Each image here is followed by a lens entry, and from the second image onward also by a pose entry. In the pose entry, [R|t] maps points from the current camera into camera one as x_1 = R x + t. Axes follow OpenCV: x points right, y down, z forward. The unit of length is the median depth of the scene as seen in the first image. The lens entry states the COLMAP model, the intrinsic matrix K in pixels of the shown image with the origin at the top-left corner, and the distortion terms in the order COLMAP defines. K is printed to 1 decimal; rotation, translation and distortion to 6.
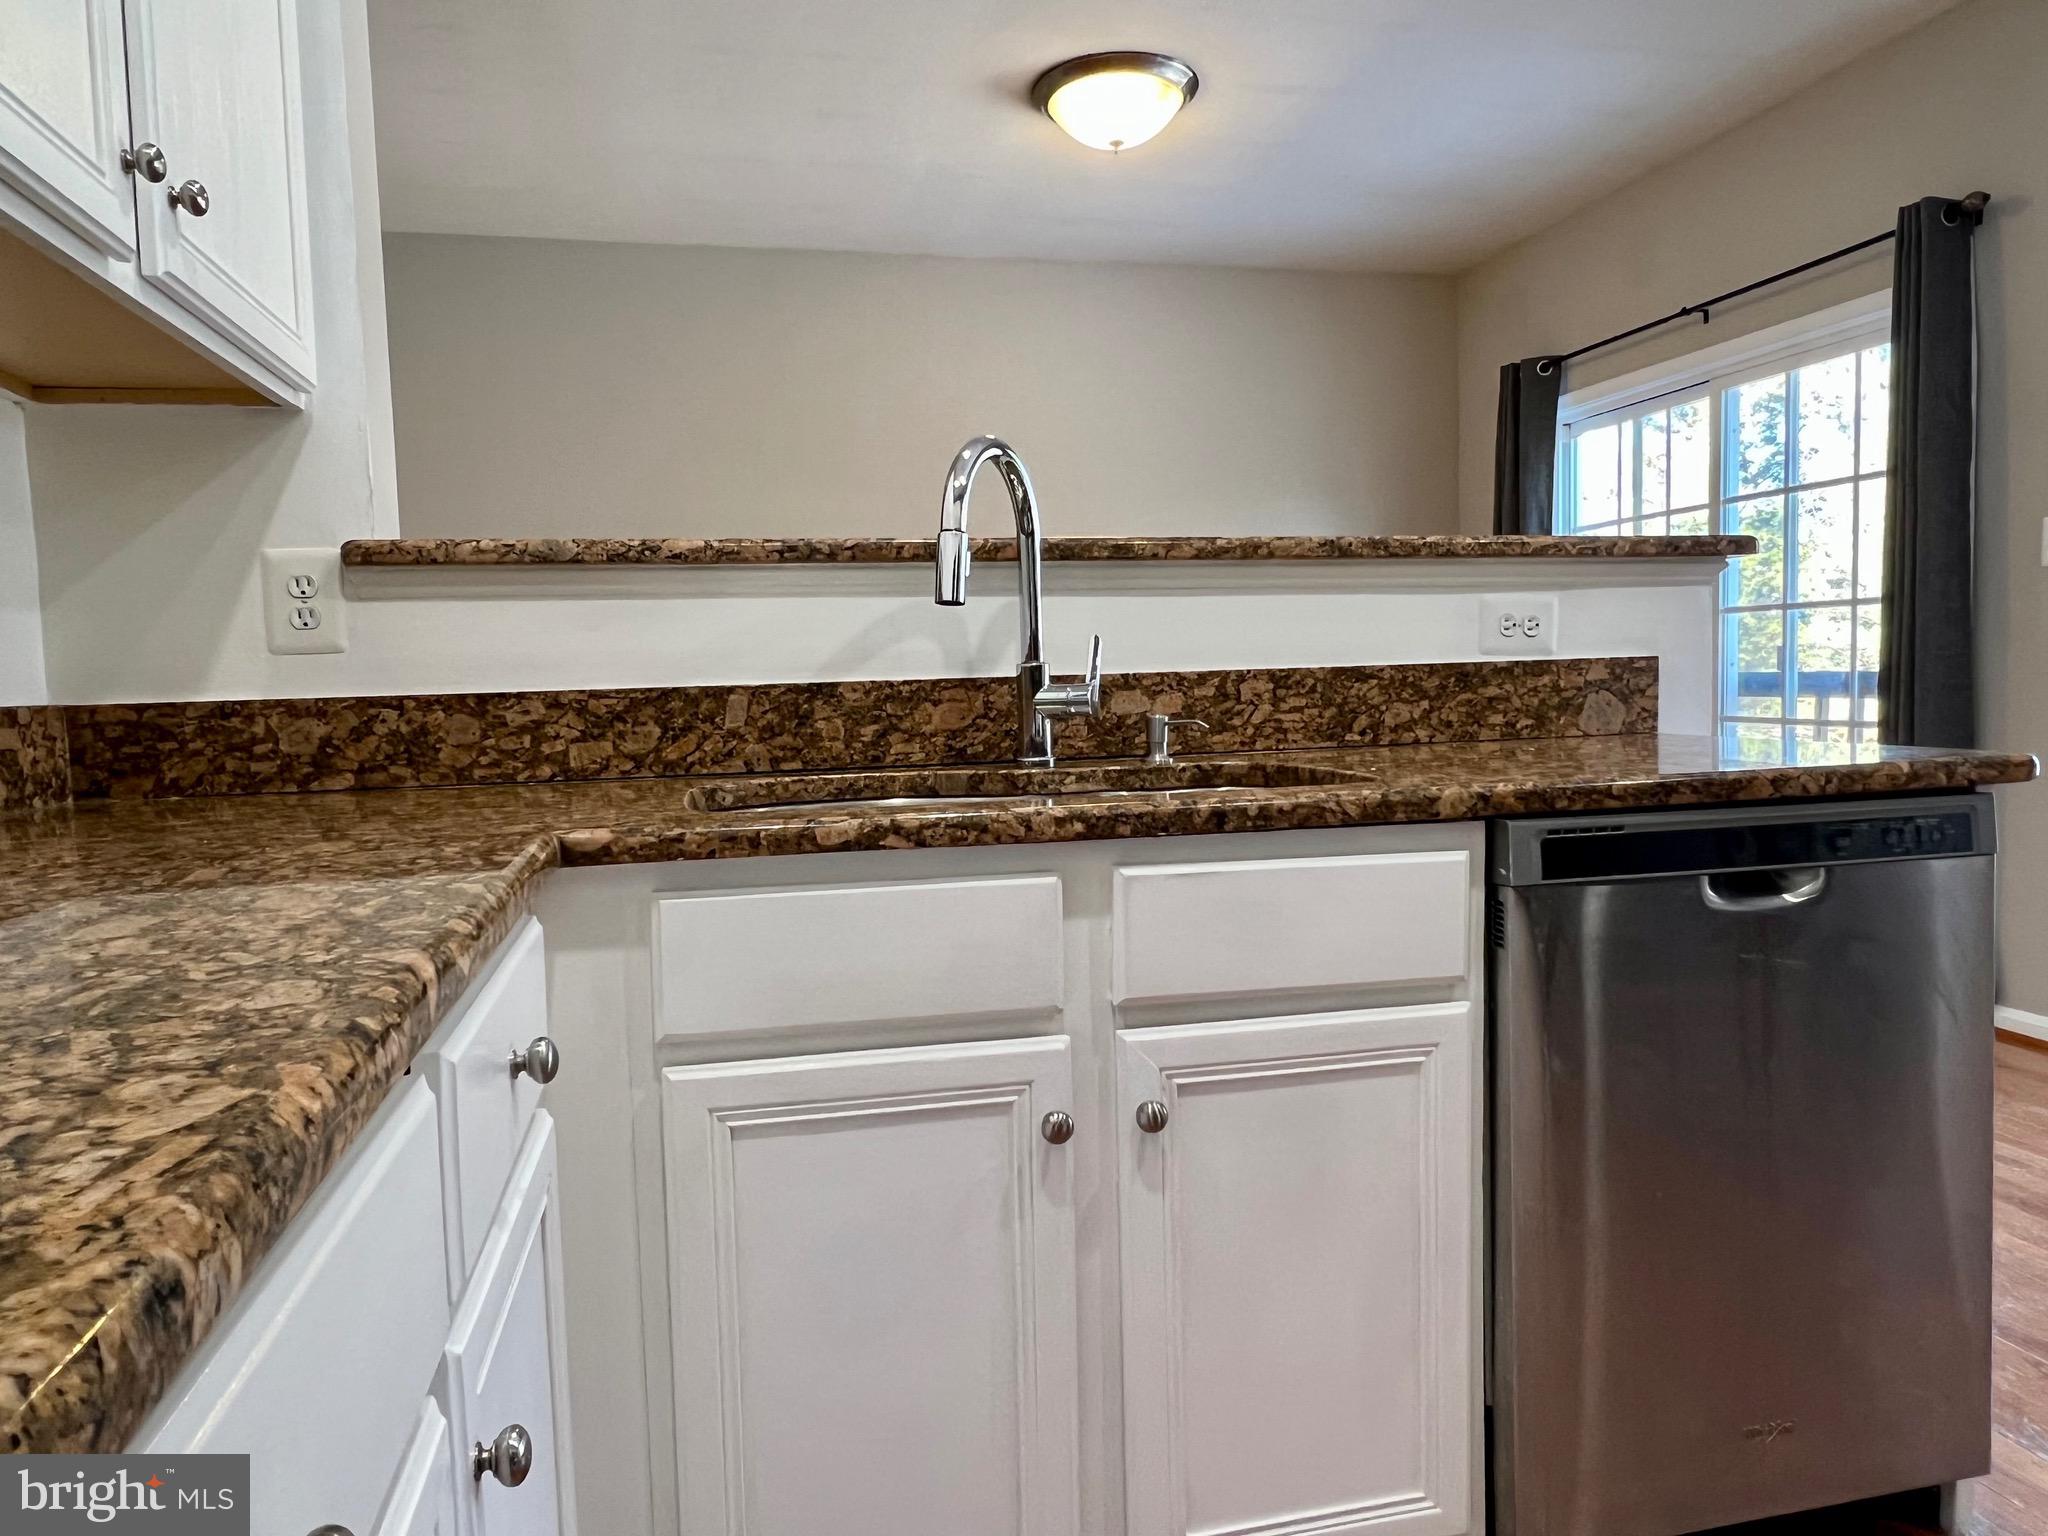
lens RADIAL K [[1375.5, 0, 1014.2], [0, 1375.5, 762.7], [0, 0, 1]] dist [-0.002721, 0.000283]
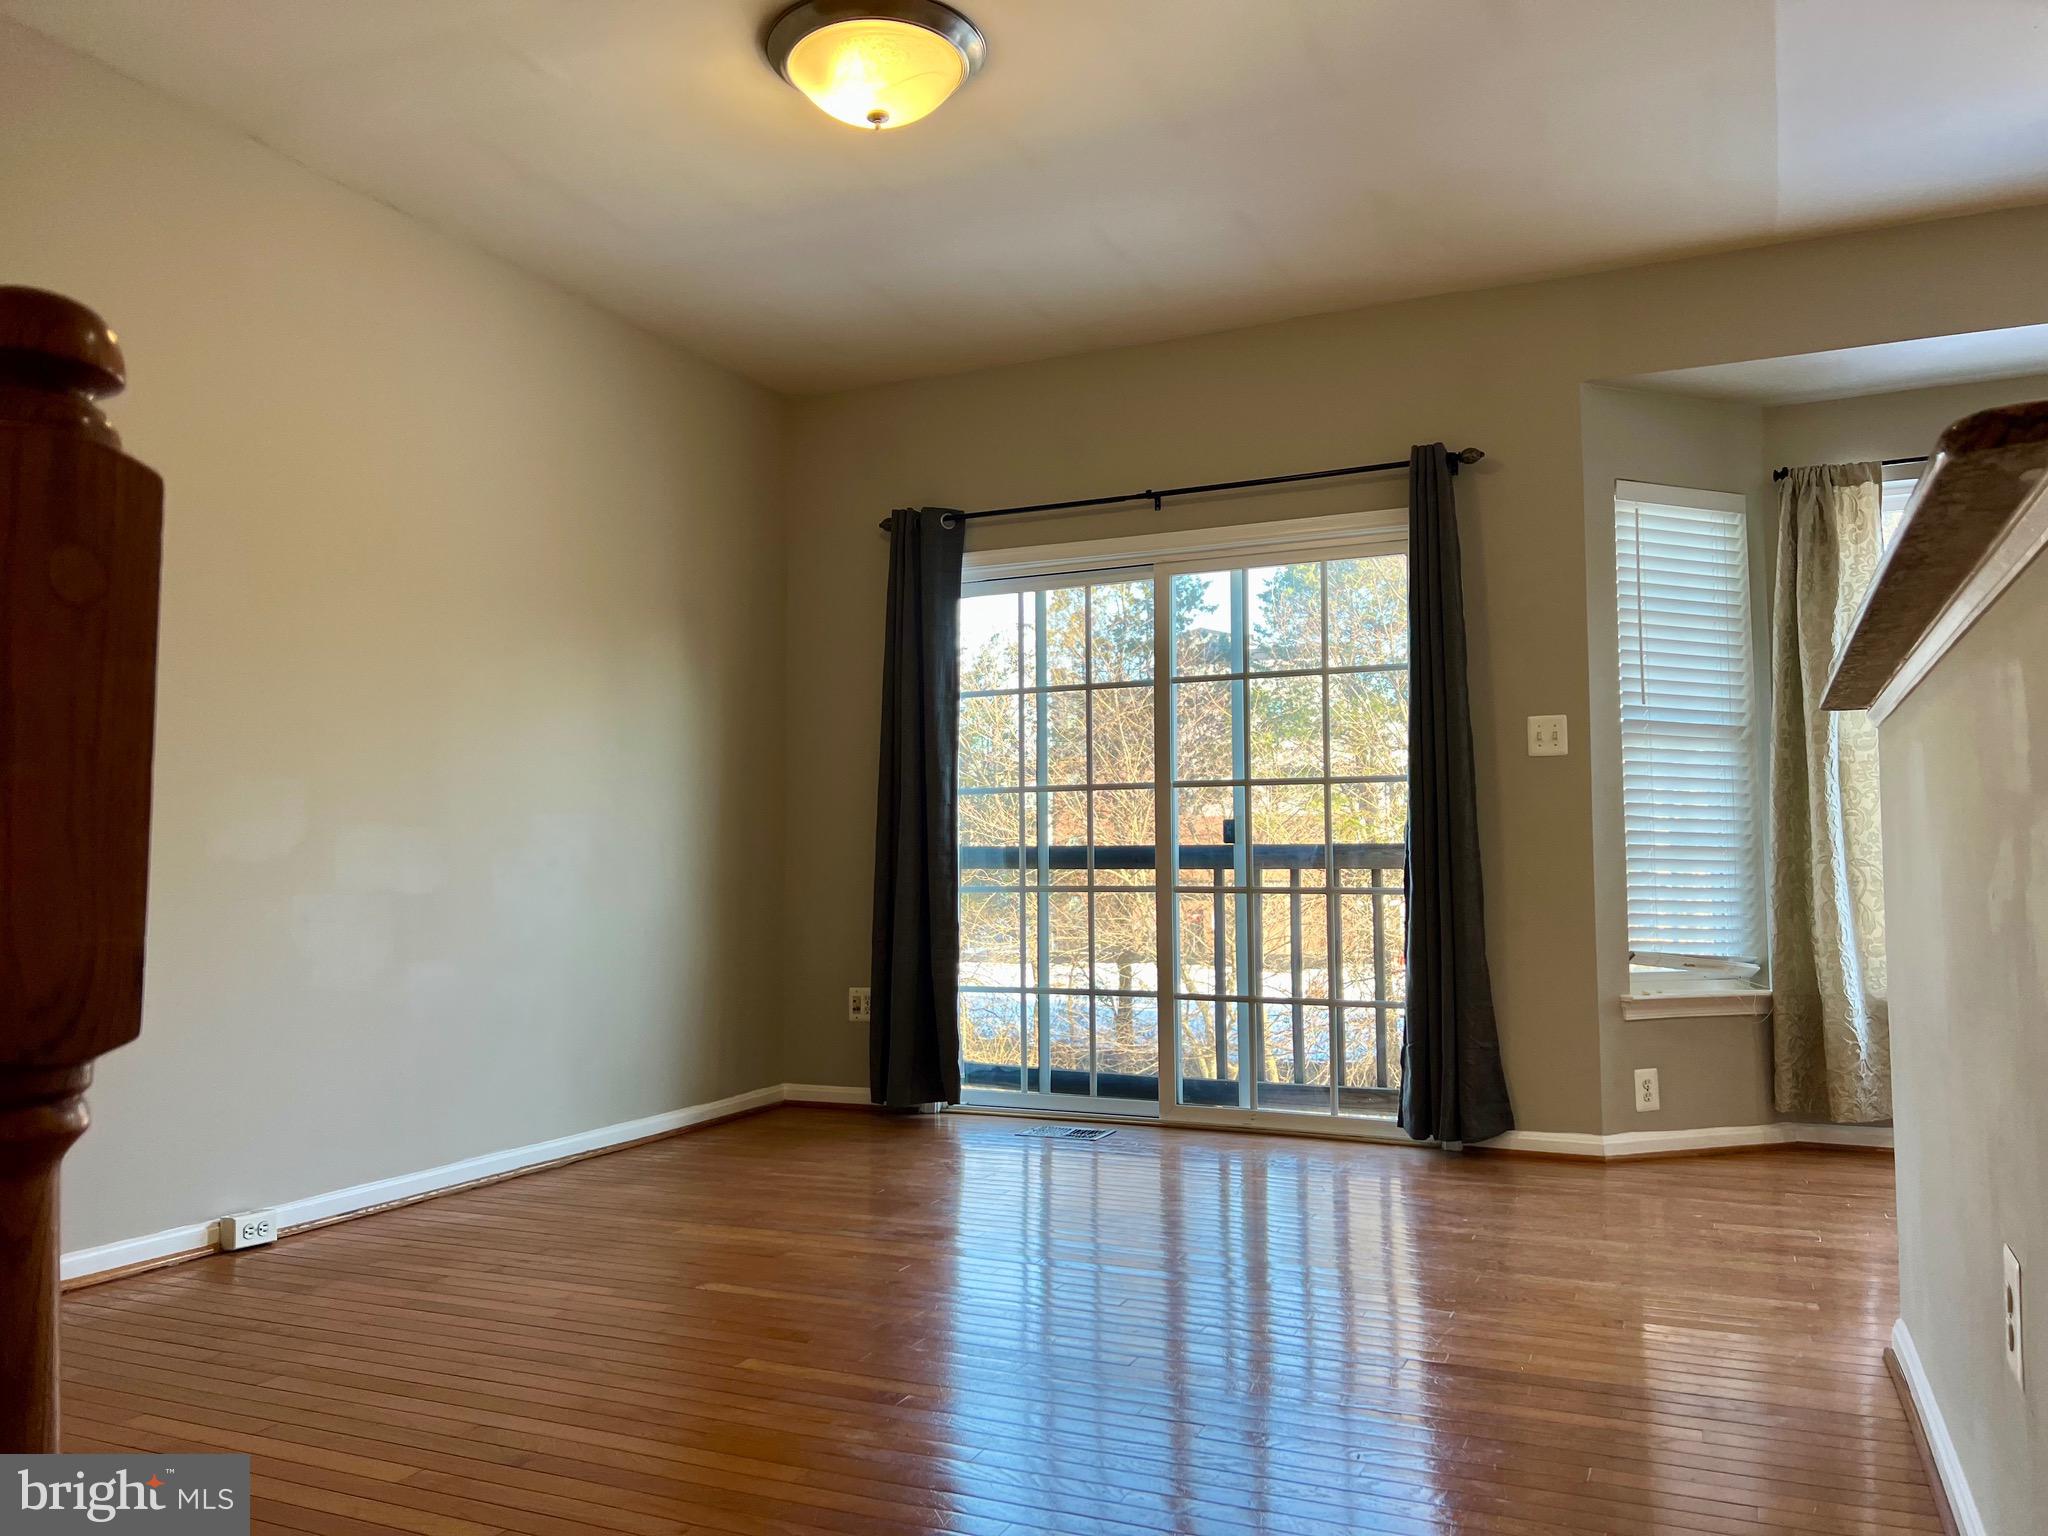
lens RADIAL K [[1533.0, 0, 1030.1], [0, 1533.0, 779.6], [0, 0, 1]] dist [0.074545, -0.081855]
pose [[0.602691, 0.069037, 0.794983, -1.201612], [0.044321, 0.991817, -0.119731, 0.044983], [-0.796743, 0.107395, 0.594699, 1.057028]]
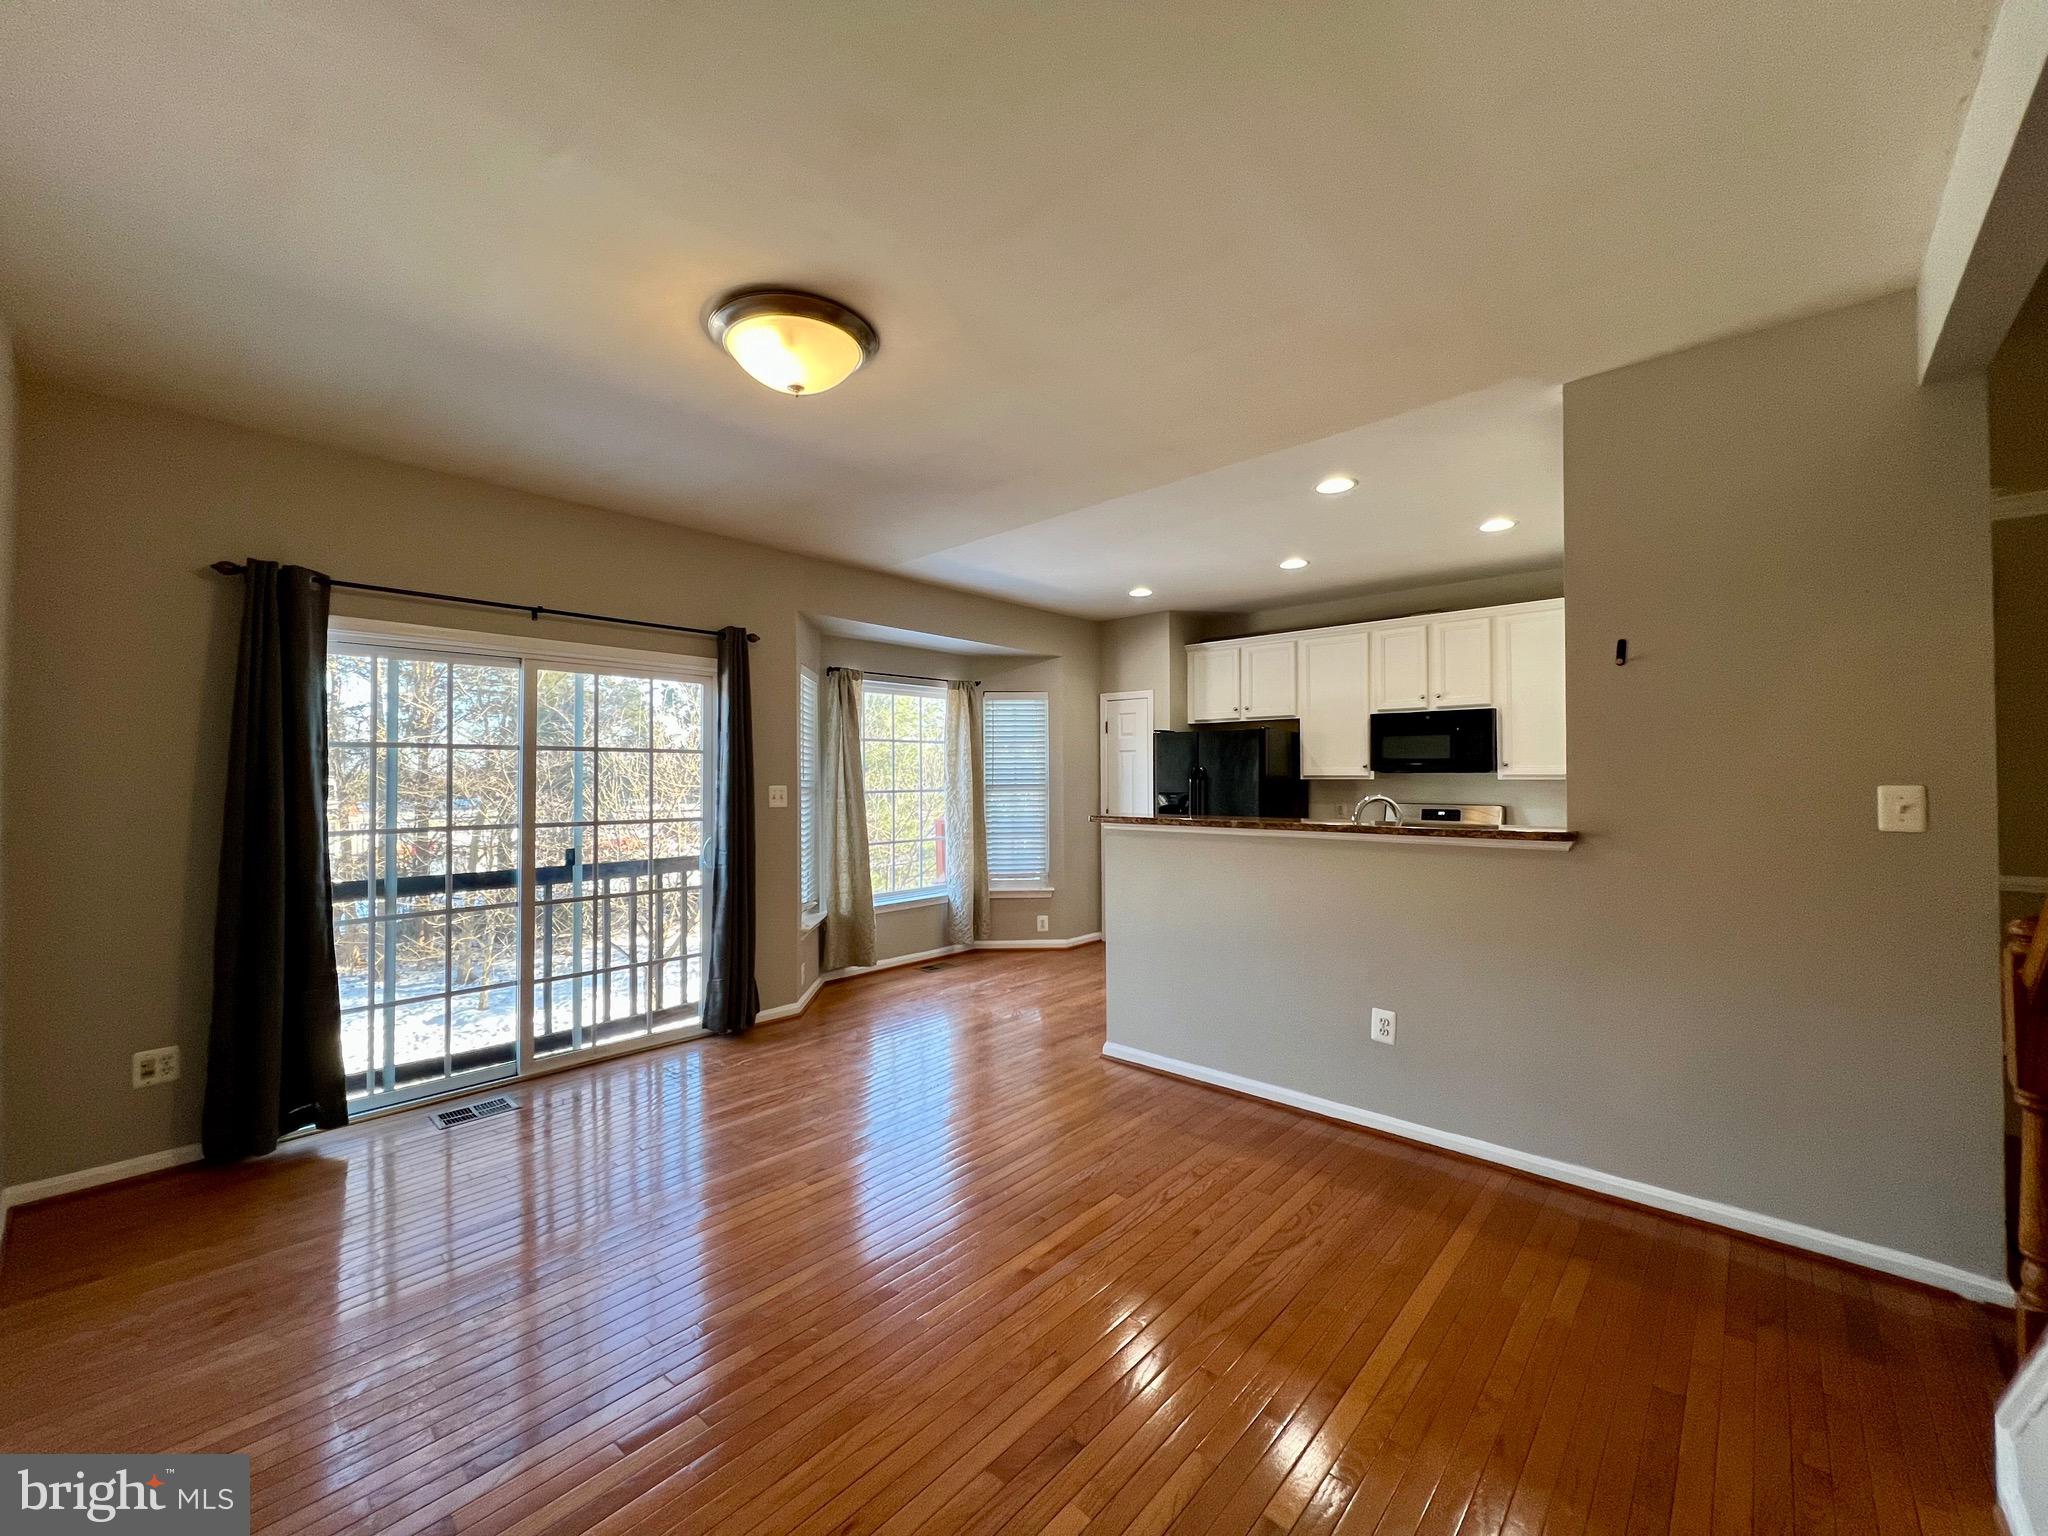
lens RADIAL K [[824.9, 0, 1023.6], [0, 824.9, 766.7], [0, 0, 1]] dist [0.021147, 0.000777]
pose [[-0.571266, 0.037200, 0.819921, -1.197163], [0.071645, 0.997419, 0.004664, -0.362696], [-0.817632, 0.061408, -0.572457, 2.813545]]
